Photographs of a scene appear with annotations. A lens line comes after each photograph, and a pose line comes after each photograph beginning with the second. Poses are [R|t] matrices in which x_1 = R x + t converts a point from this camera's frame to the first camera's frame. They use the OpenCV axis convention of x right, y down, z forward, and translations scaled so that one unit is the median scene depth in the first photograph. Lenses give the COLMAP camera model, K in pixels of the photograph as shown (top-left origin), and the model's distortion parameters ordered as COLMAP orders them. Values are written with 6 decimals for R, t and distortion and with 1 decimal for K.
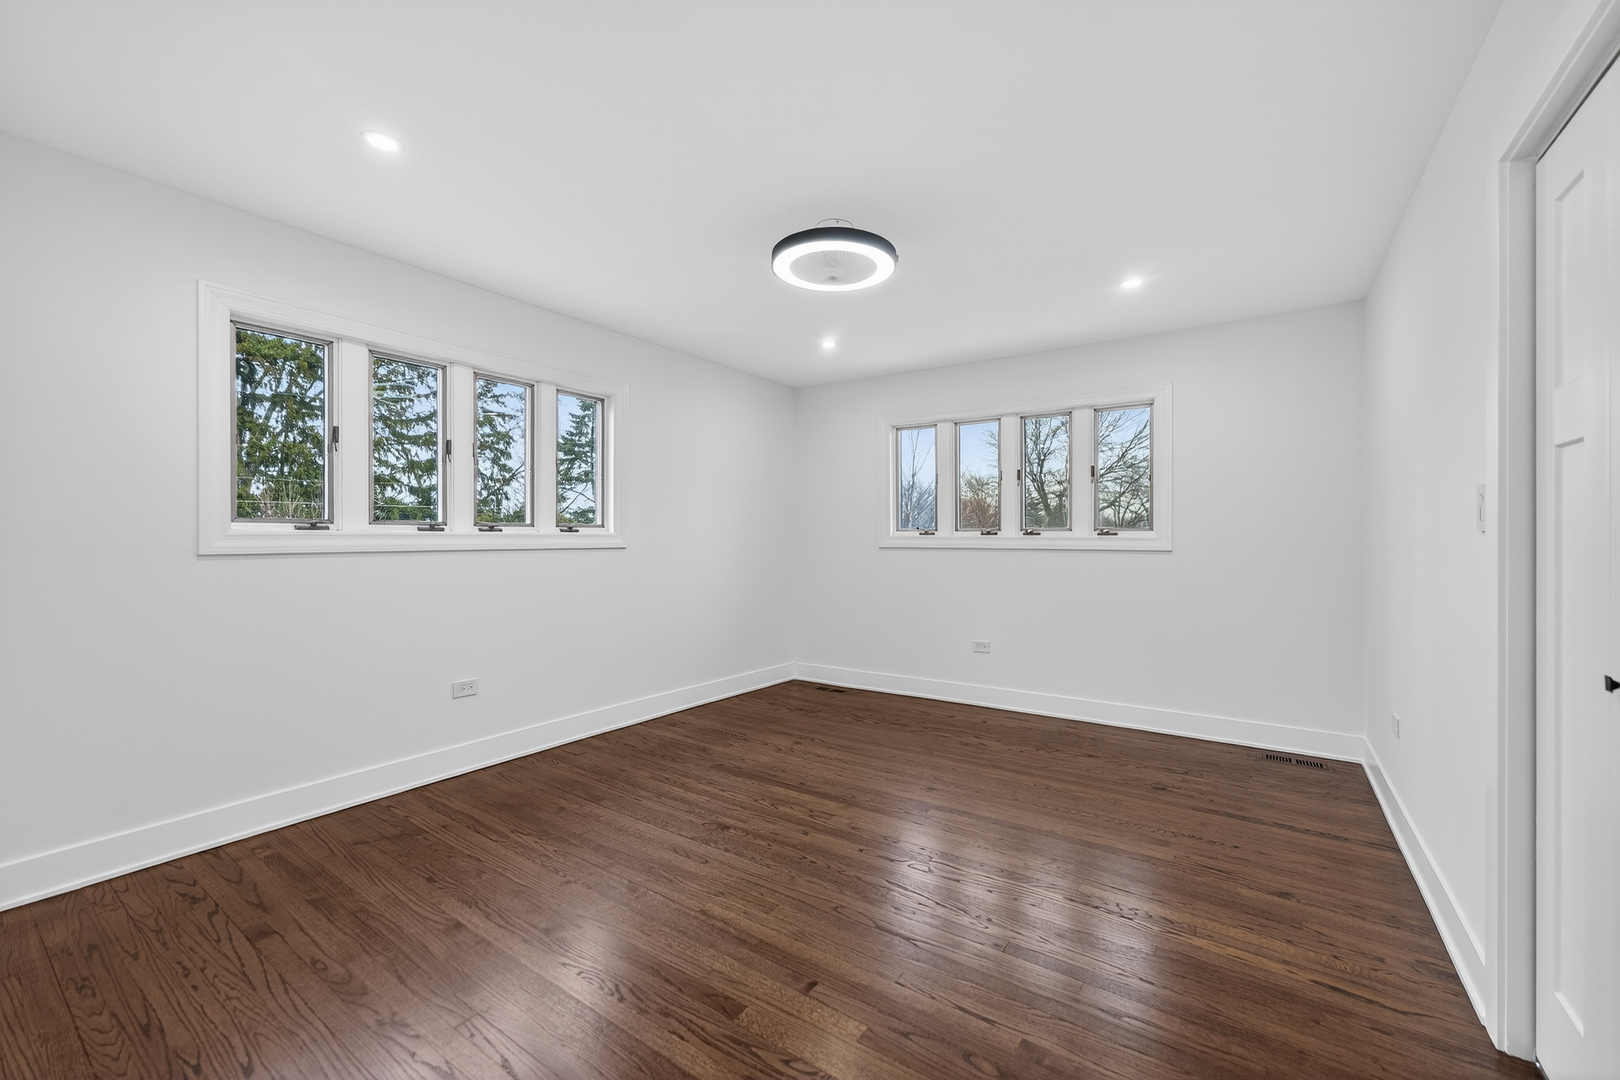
lens RADIAL K [[651.9, 0, 792.3], [0, 651.9, 540.2], [0, 0, 1]] dist [-0.011654, 0.002576]
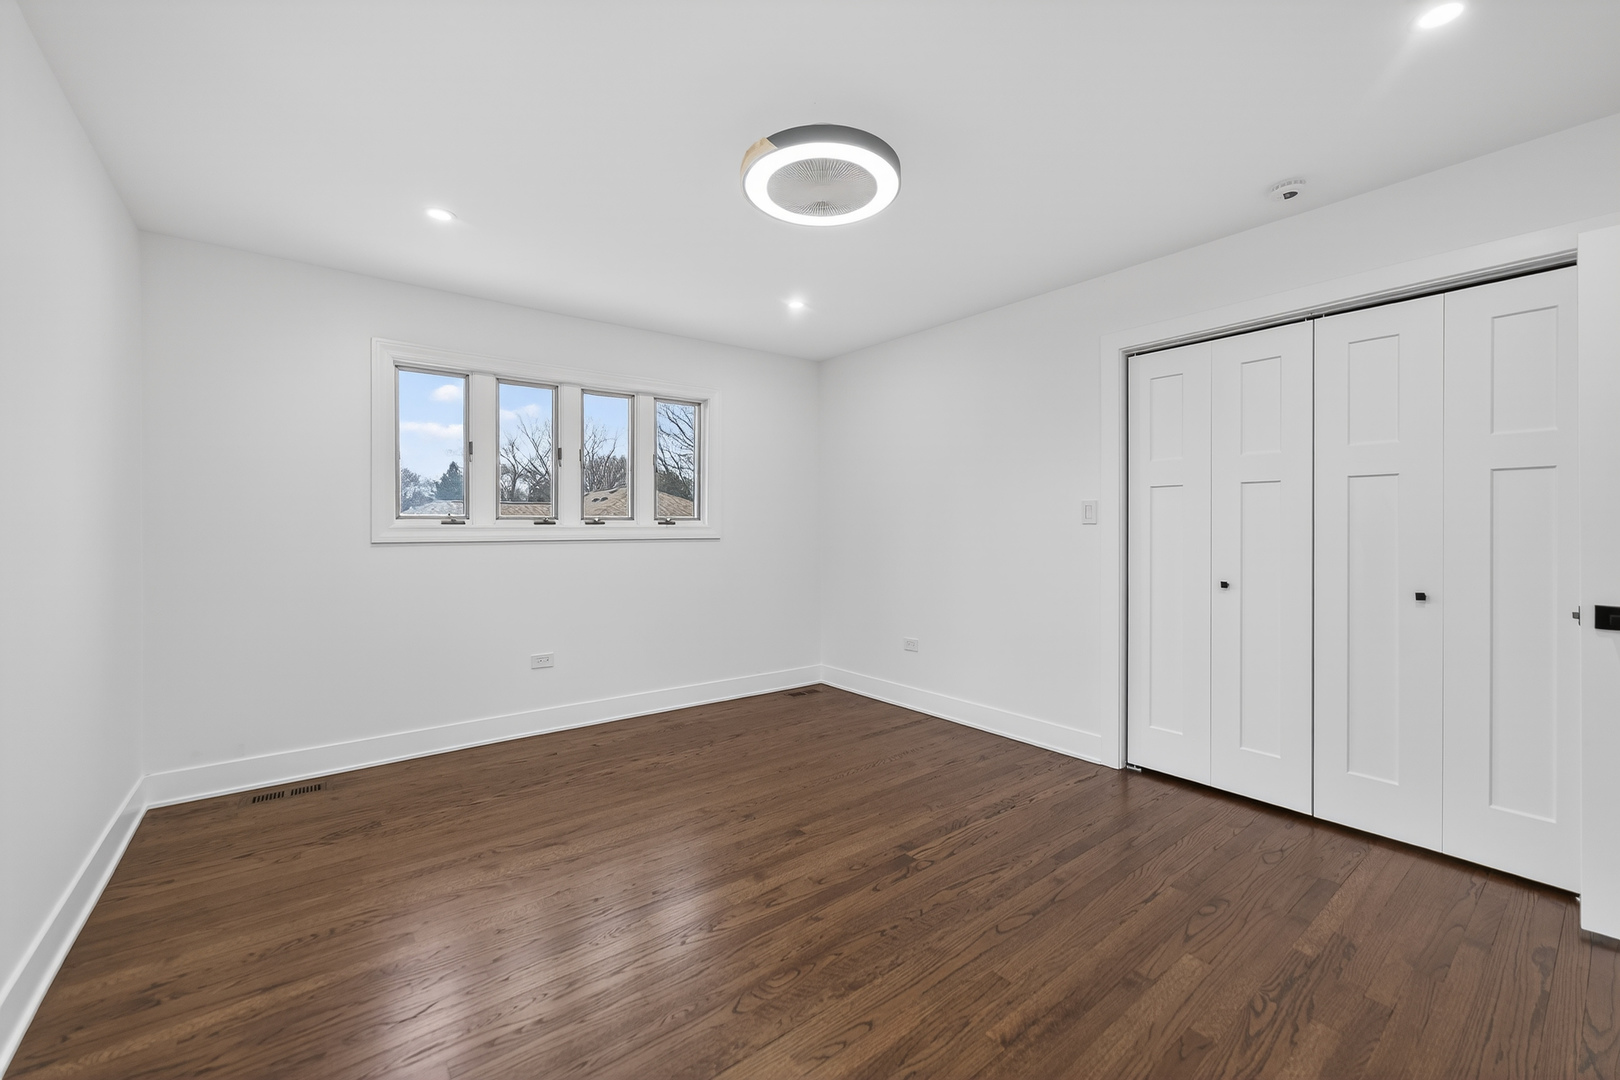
lens RADIAL K [[651.9, 0, 808.4], [0, 651.9, 541.0], [0, 0, 1]] dist [-0.011654, 0.002576]
pose [[0.270848, -0.013785, 0.962524, -0.456916], [0.001068, 0.999901, 0.014020, 0.002643], [-0.962622, -0.002770, 0.270835, 0.528404]]
